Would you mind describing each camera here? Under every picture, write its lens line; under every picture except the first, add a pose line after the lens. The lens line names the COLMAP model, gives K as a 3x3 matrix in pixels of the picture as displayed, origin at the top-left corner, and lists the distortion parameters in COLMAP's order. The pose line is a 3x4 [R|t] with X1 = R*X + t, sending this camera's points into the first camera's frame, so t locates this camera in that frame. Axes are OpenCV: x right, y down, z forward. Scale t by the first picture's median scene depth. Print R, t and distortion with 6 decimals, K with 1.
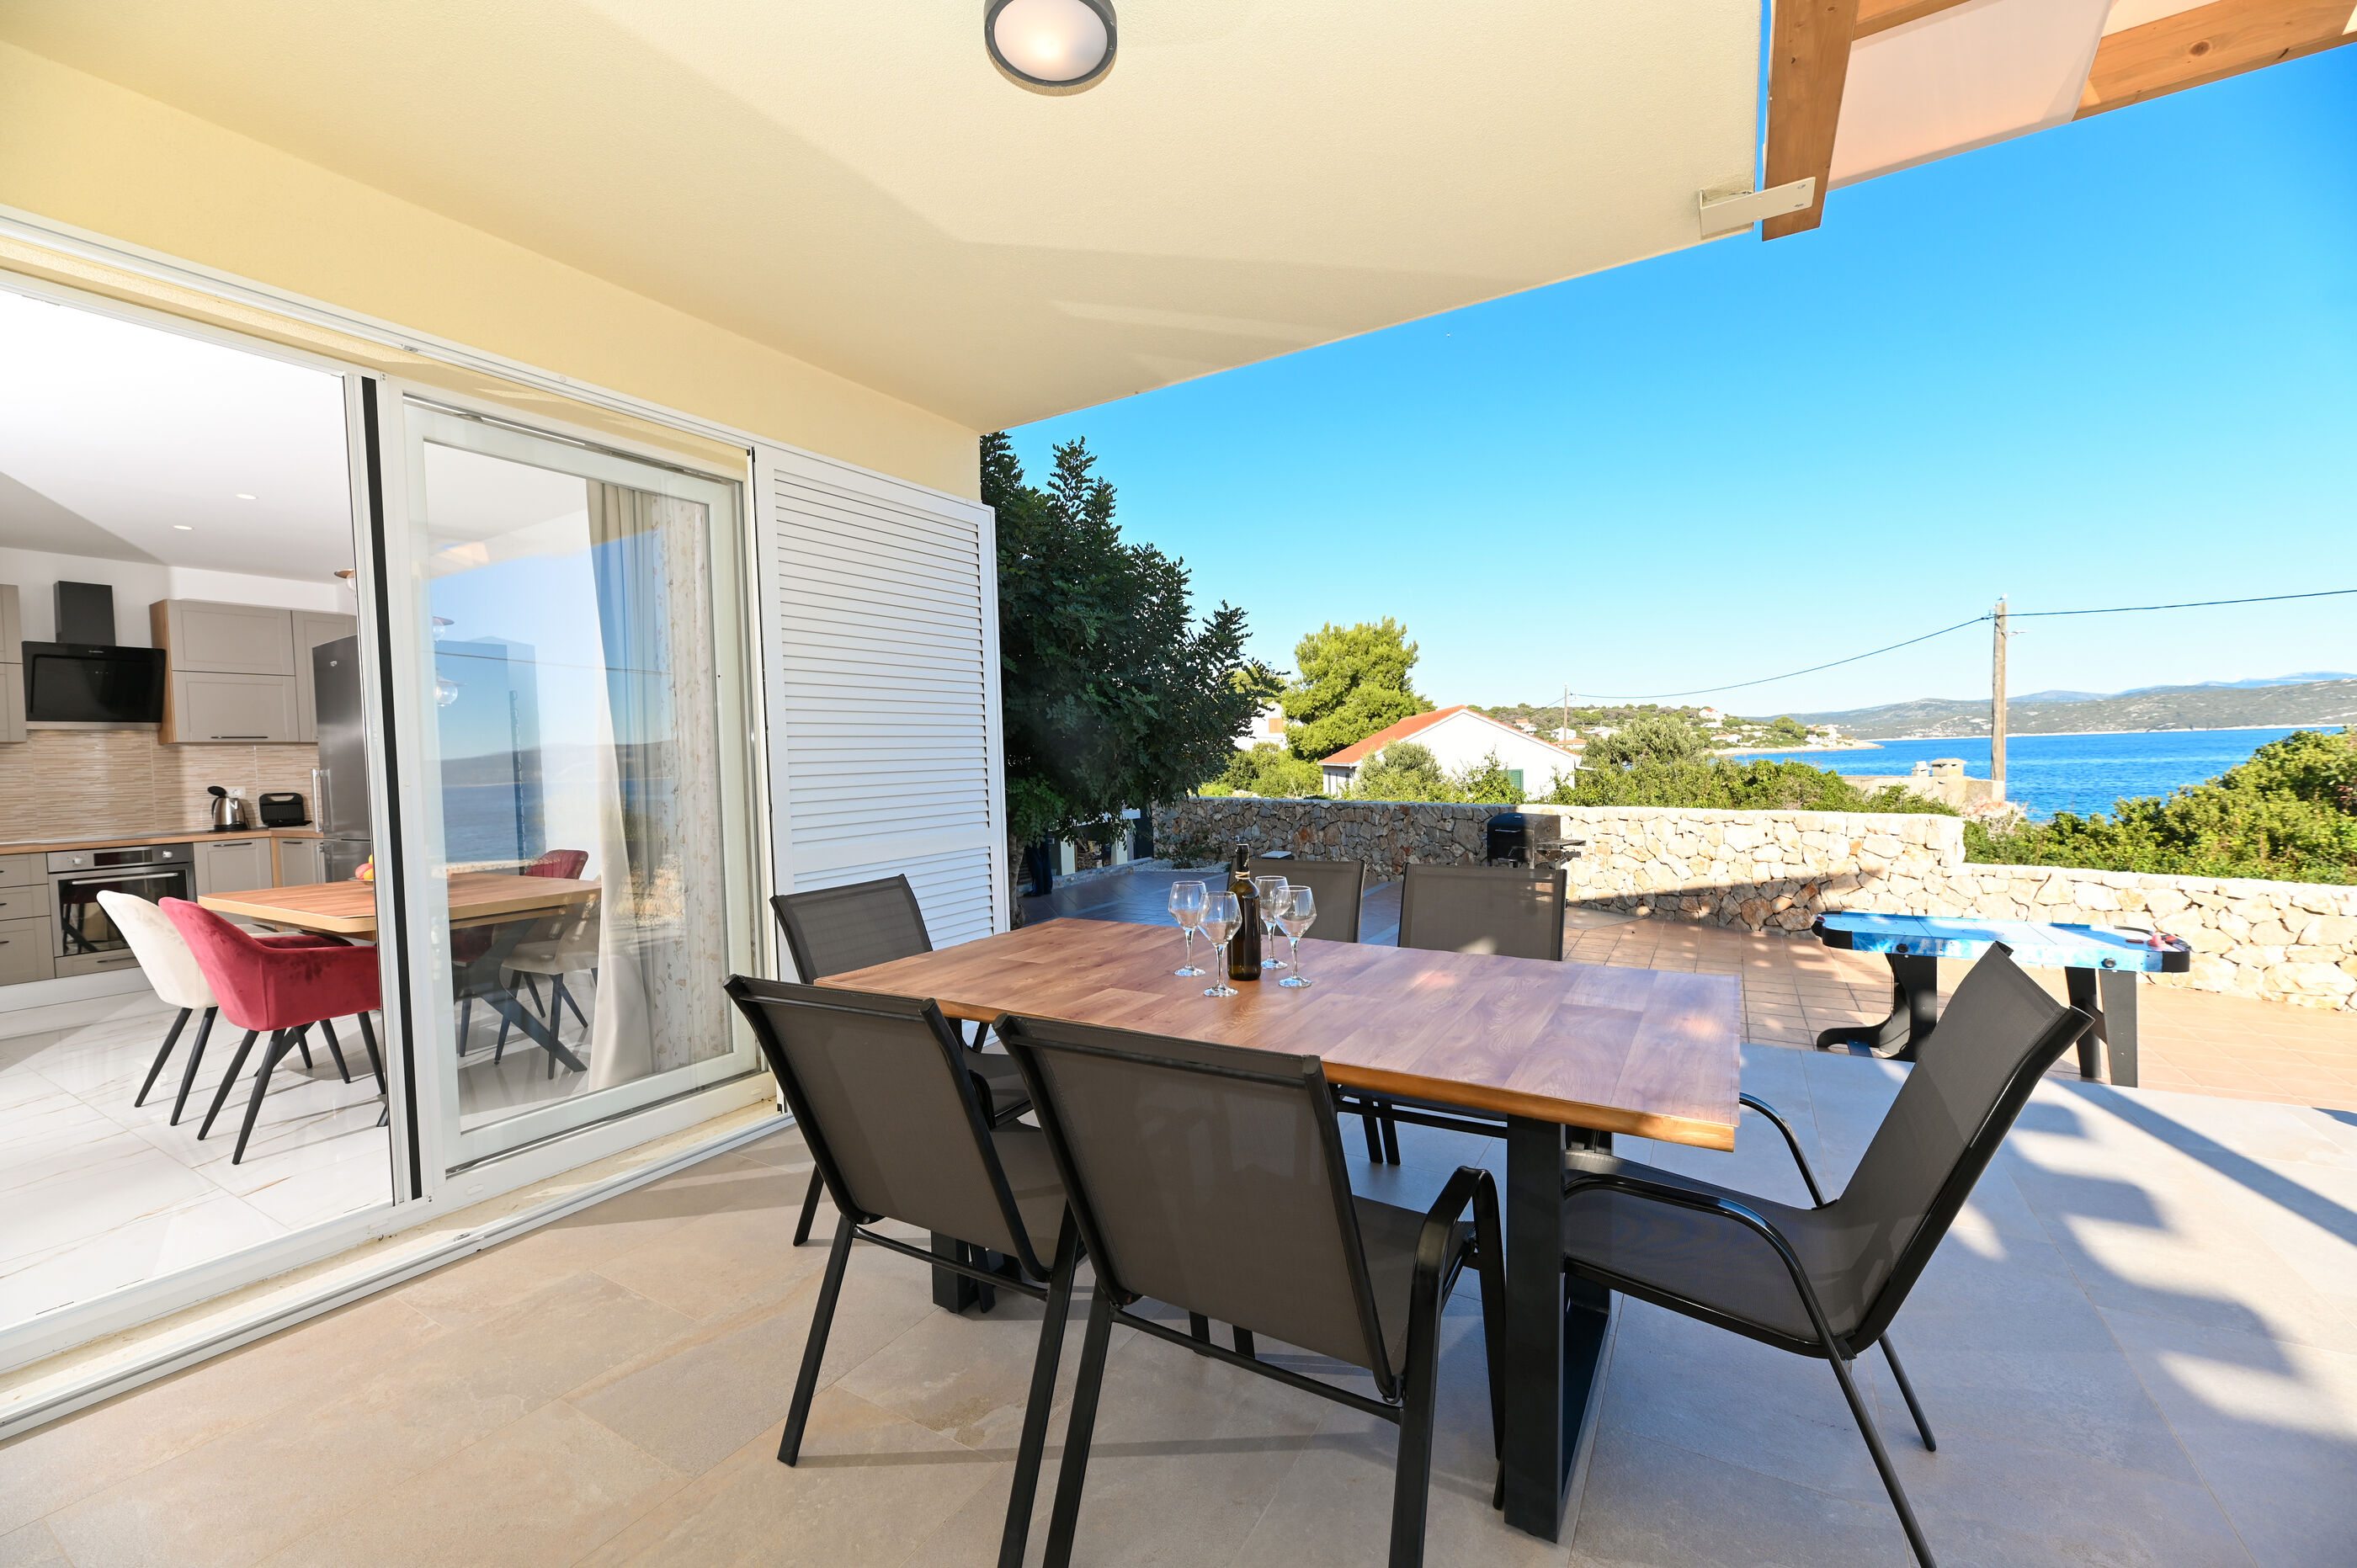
lens RADIAL K [[947.7, 0, 1186.7], [0, 947.7, 786.4], [0, 0, 1]] dist [0.000301, -0.000322]
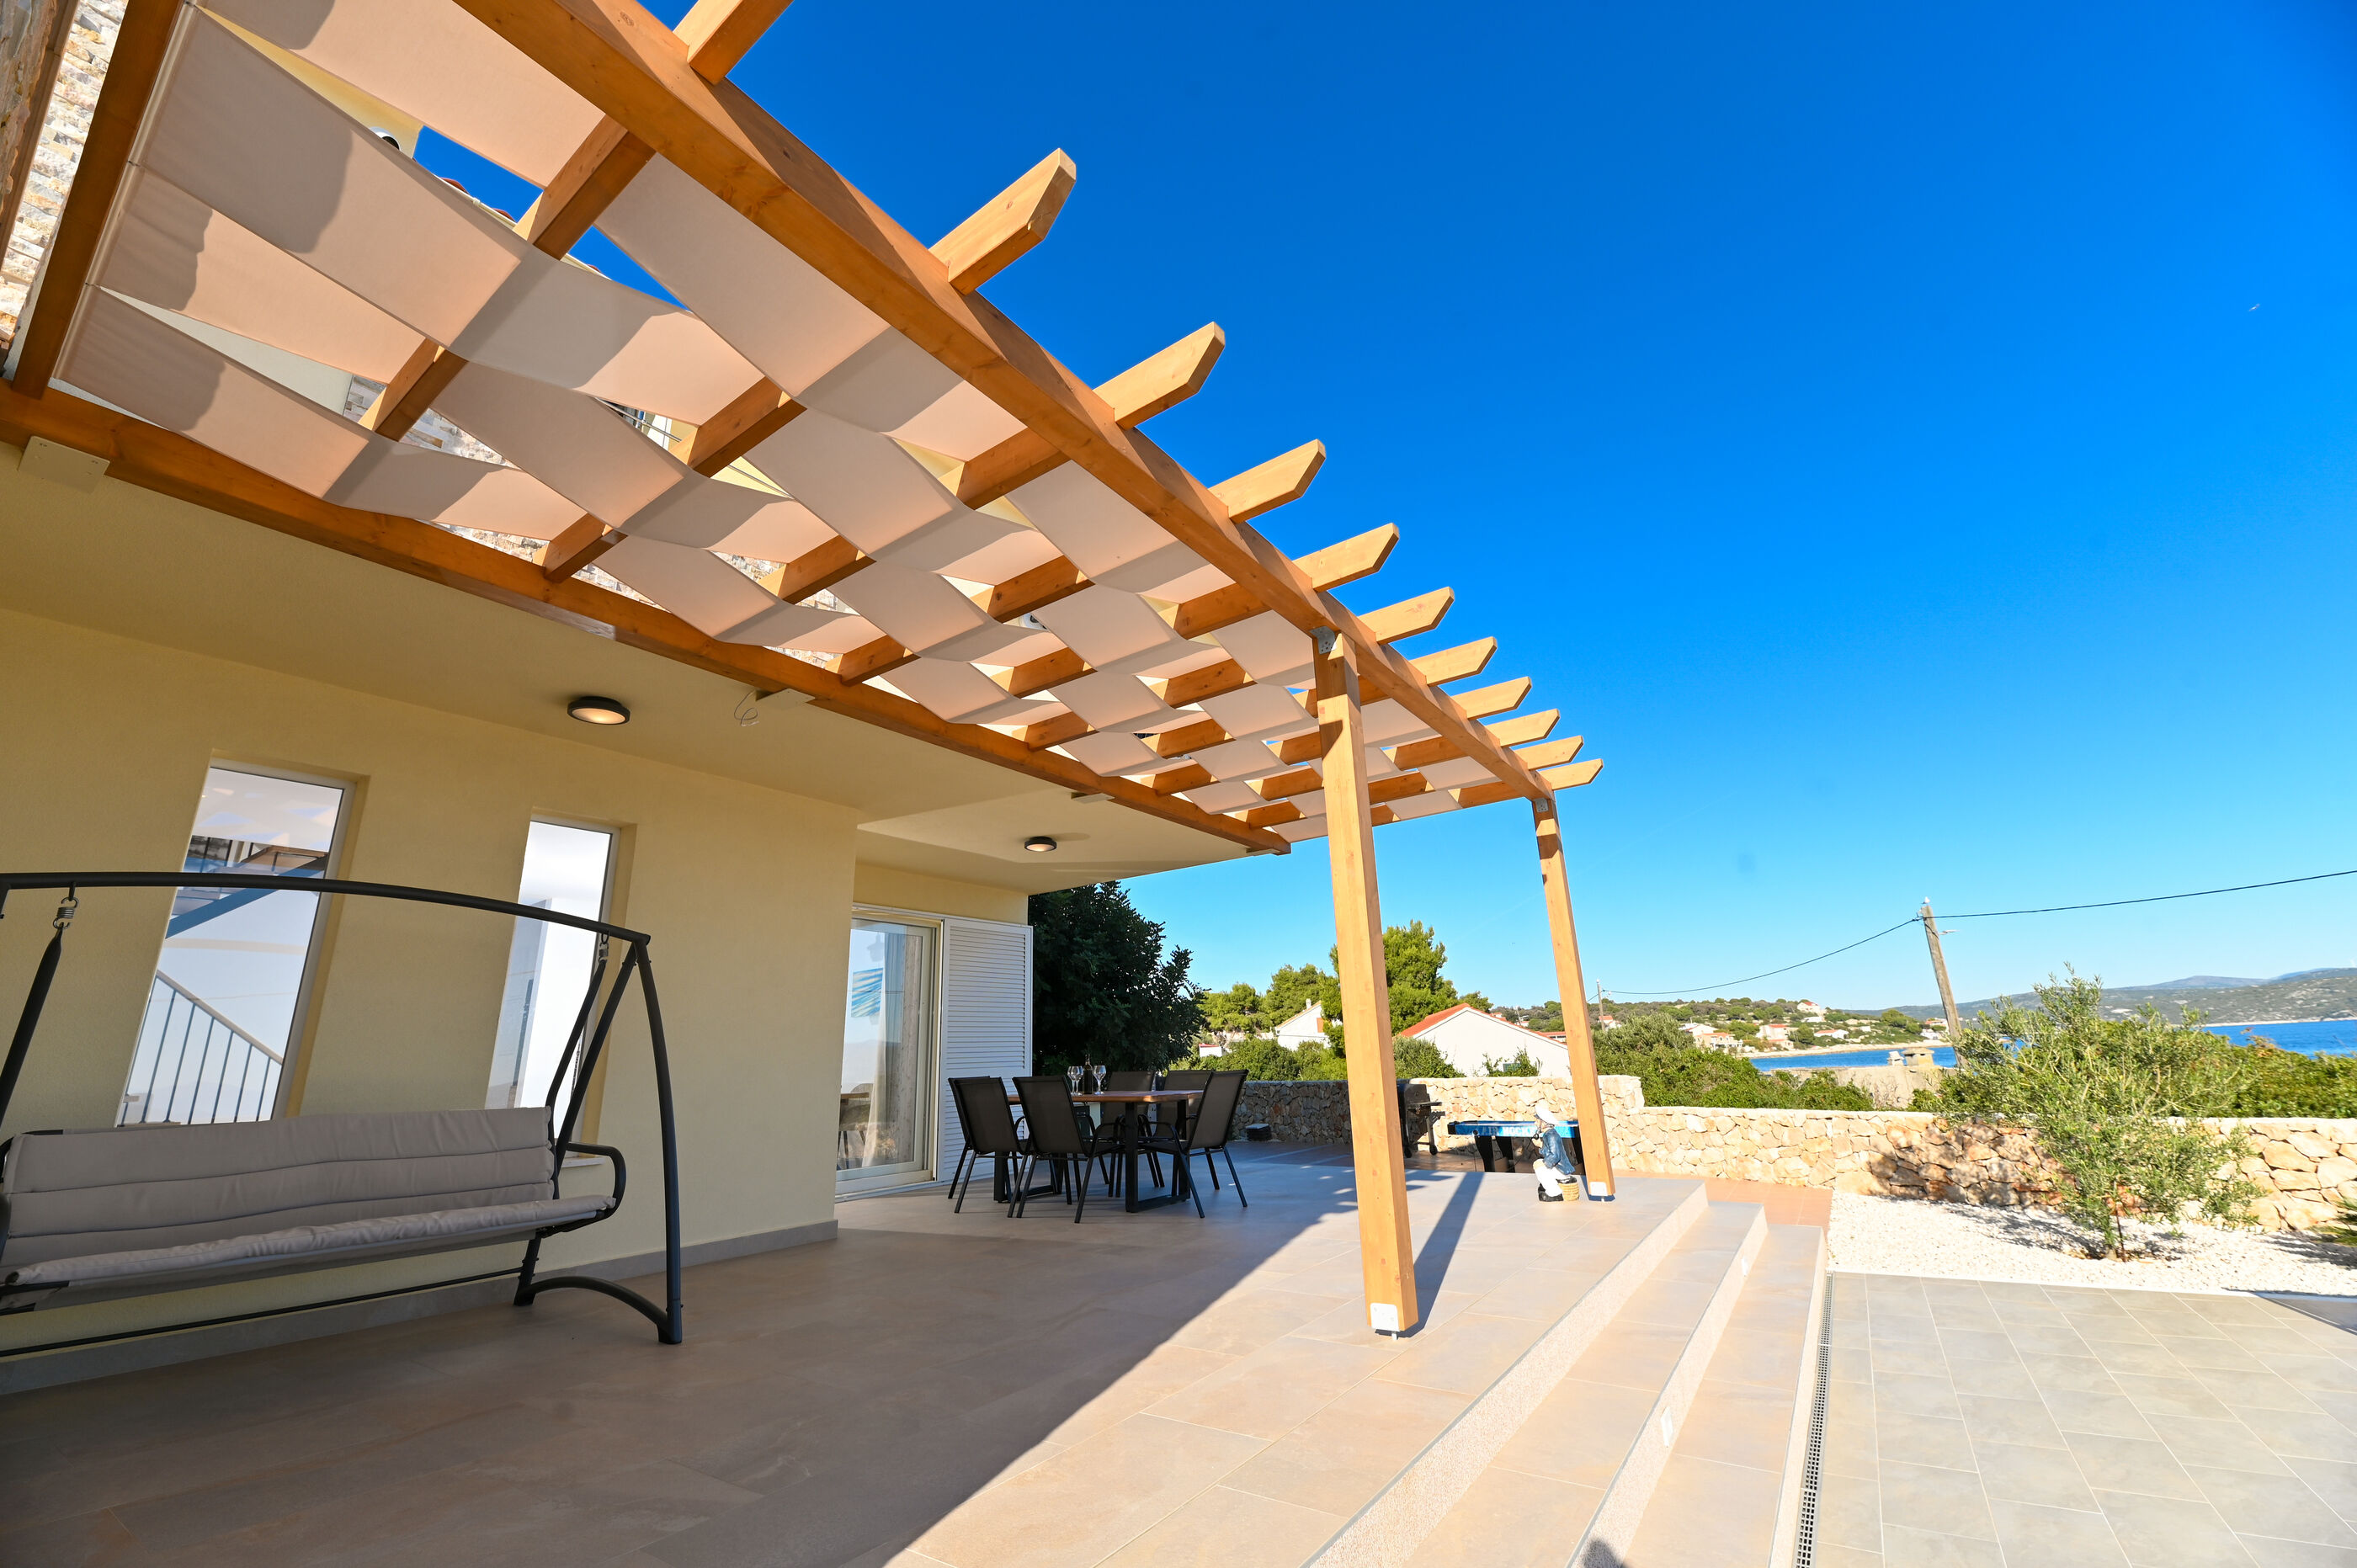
lens RADIAL K [[947.7, 0, 1169.7], [0, 947.7, 787.8], [0, 0, 1]] dist [0.000301, -0.000322]
pose [[0.996056, -0.032189, -0.082680, 0.087099], [0.005304, 0.951807, -0.306653, 0.025697], [0.088566, 0.305005, 0.948224, -0.333655]]
